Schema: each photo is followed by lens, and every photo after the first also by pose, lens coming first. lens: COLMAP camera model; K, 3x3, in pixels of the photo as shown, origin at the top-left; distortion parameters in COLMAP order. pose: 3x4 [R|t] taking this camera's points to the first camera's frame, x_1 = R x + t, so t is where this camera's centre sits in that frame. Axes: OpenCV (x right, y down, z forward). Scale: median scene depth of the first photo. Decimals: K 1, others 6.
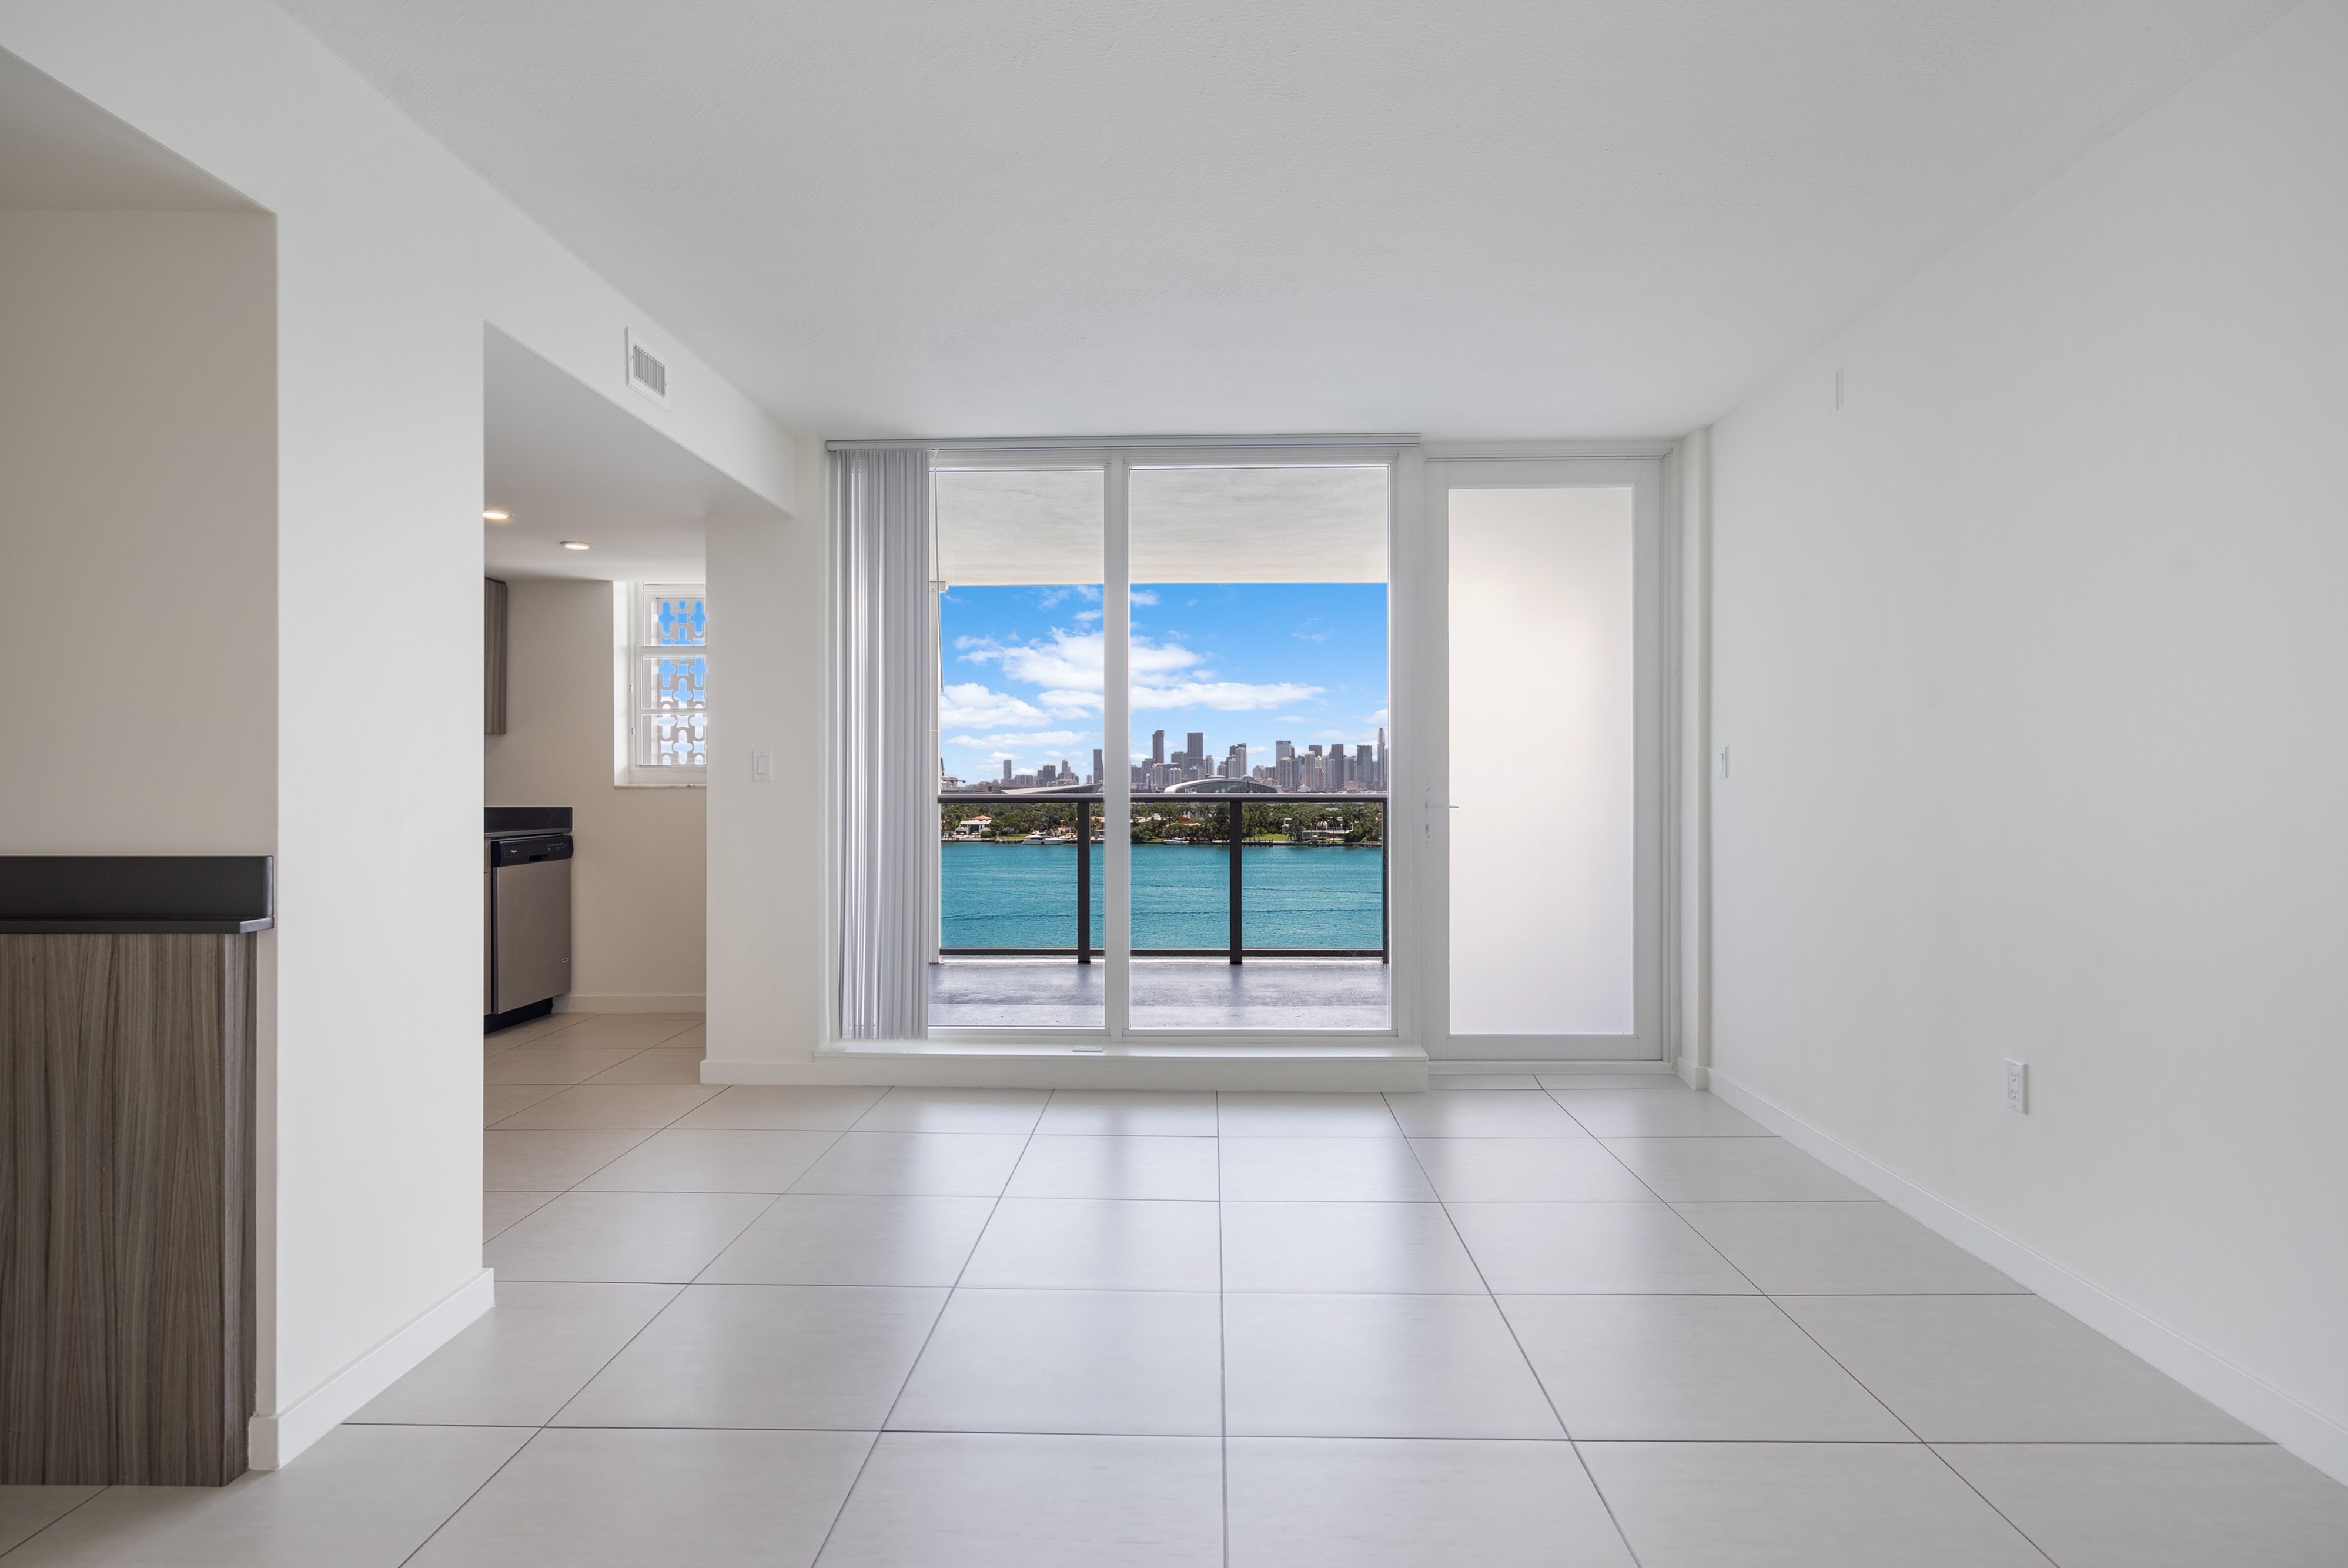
lens RADIAL K [[1226.3, 0, 1183.1], [0, 1226.3, 775.5], [0, 0, 1]] dist [-0.005059, -0.000094]
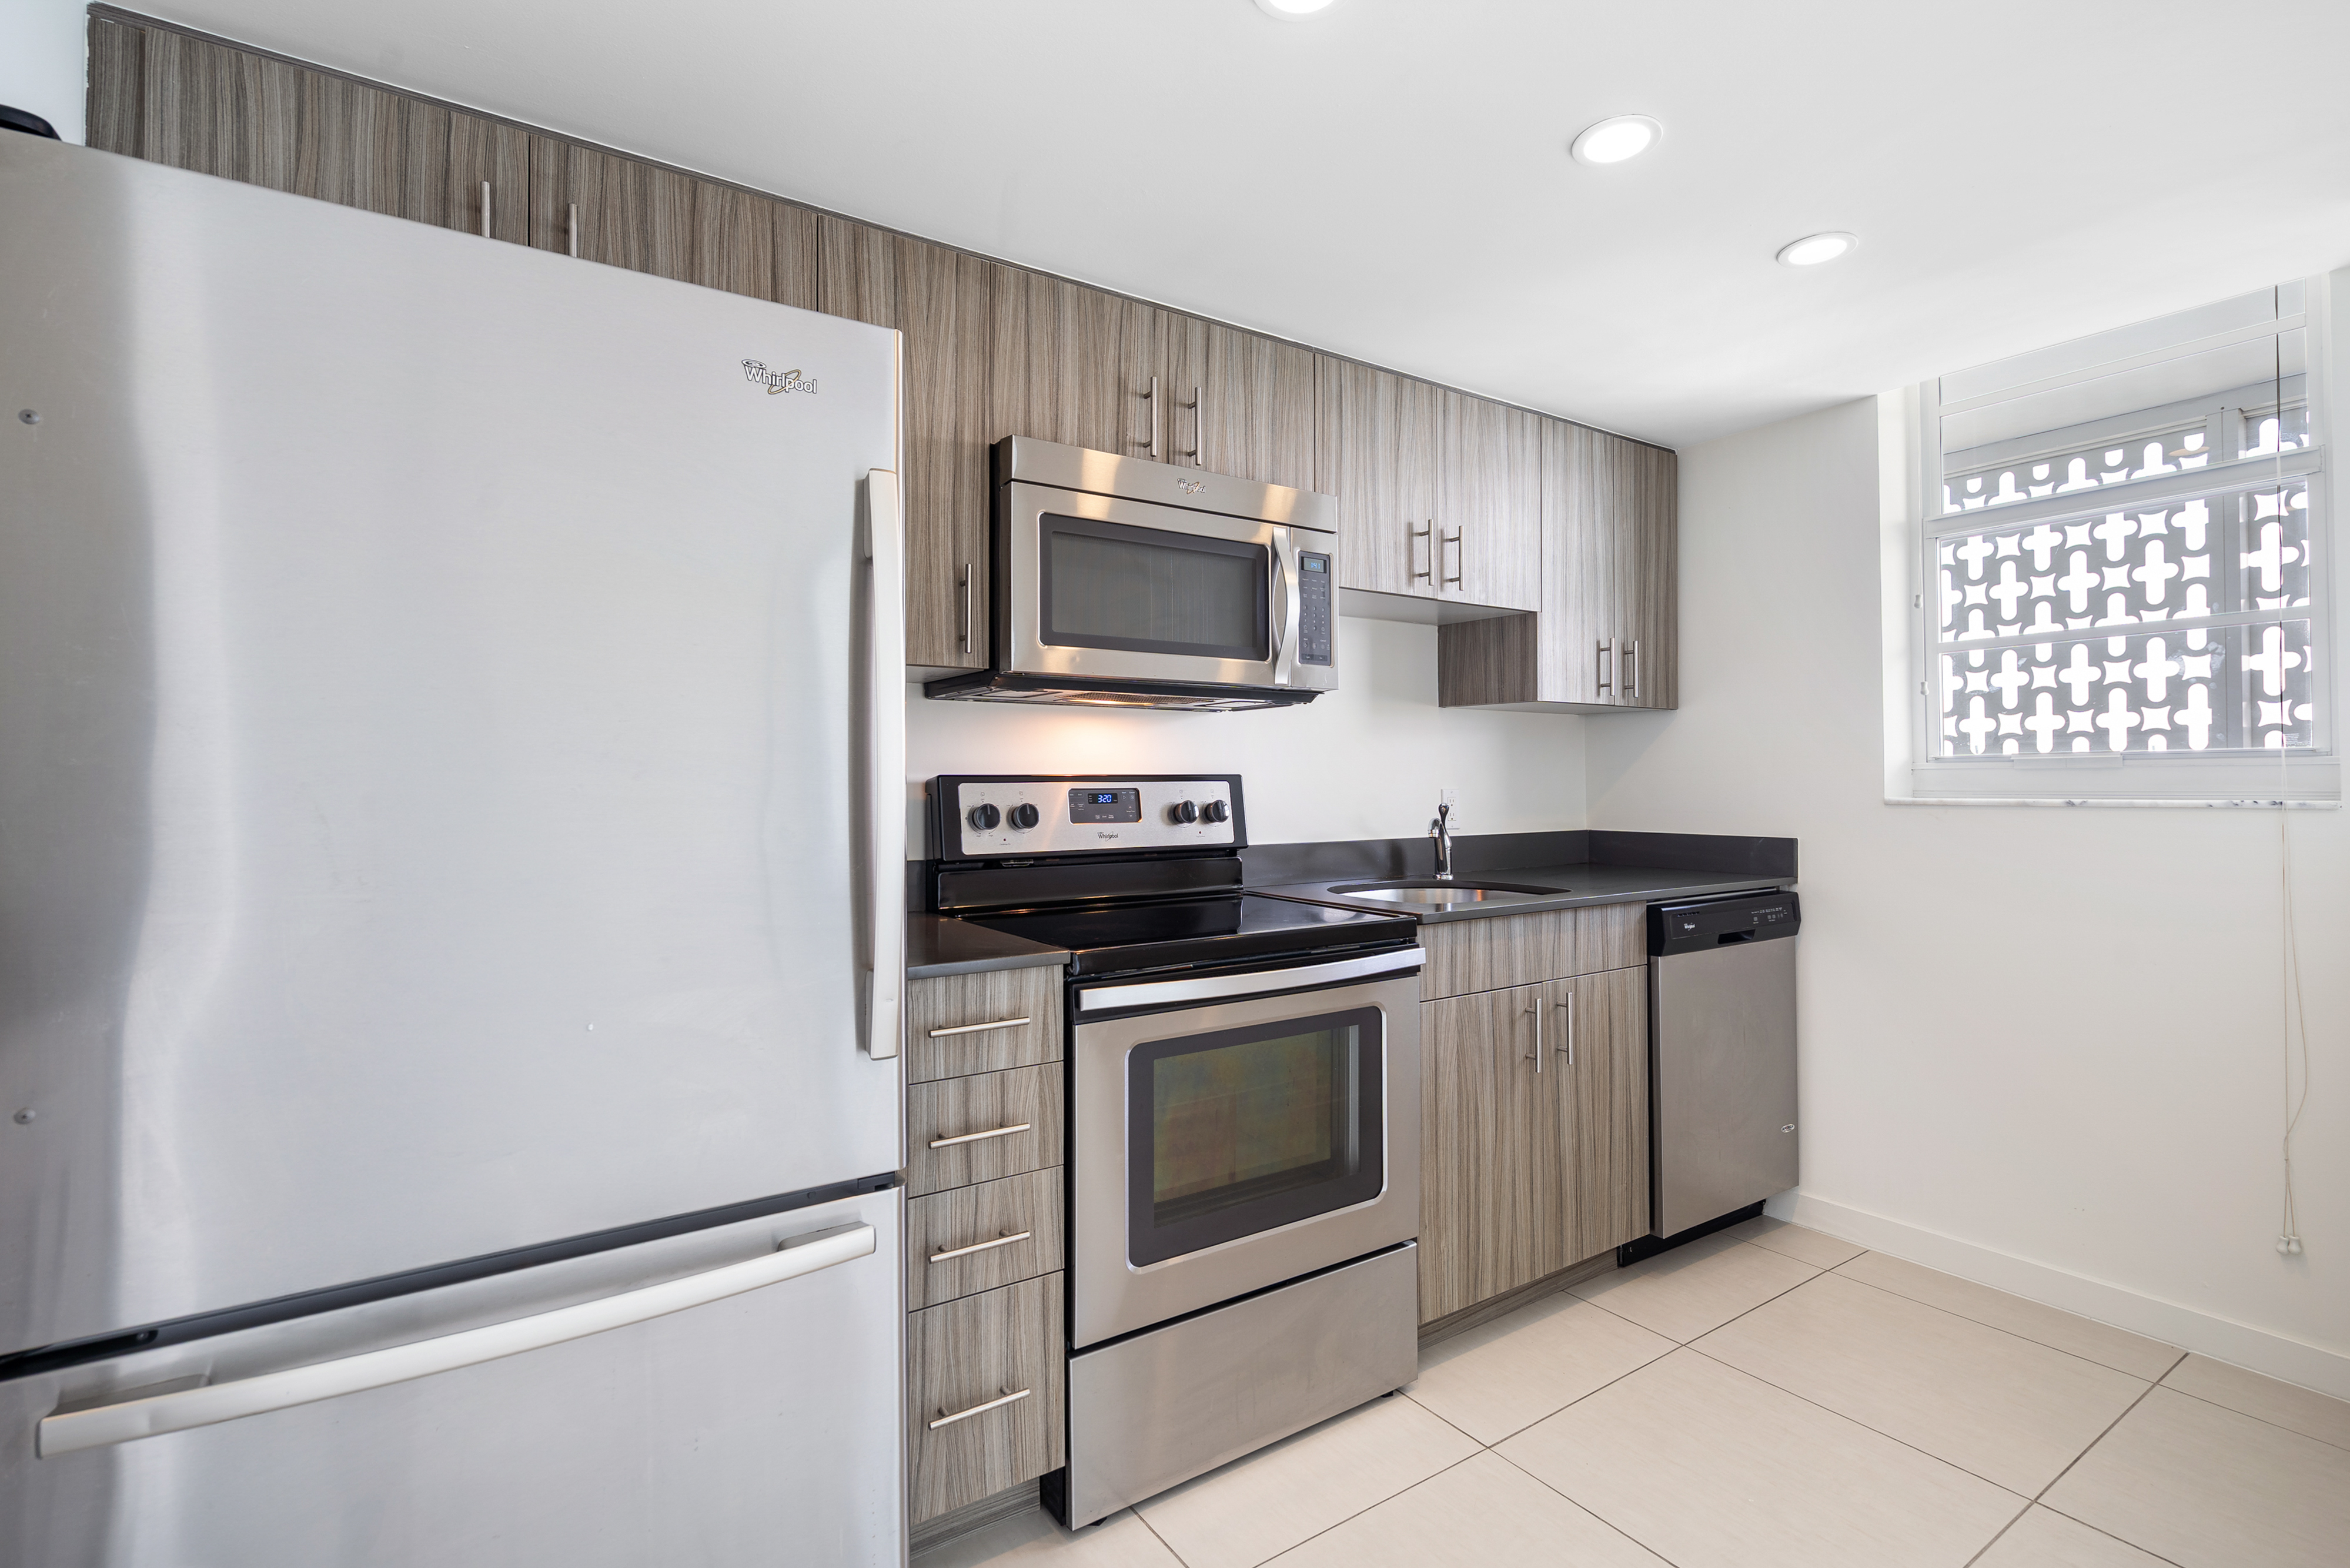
lens RADIAL K [[1083.9, 0, 1187.5], [0, 1083.9, 775.9], [0, 0, 1]] dist [-0.000153, -0.000384]
pose [[0.580451, -0.008024, -0.814255, -0.269695], [0.007159, 0.999963, -0.004750, -0.001576], [0.814264, -0.003072, 0.580487, 0.511747]]
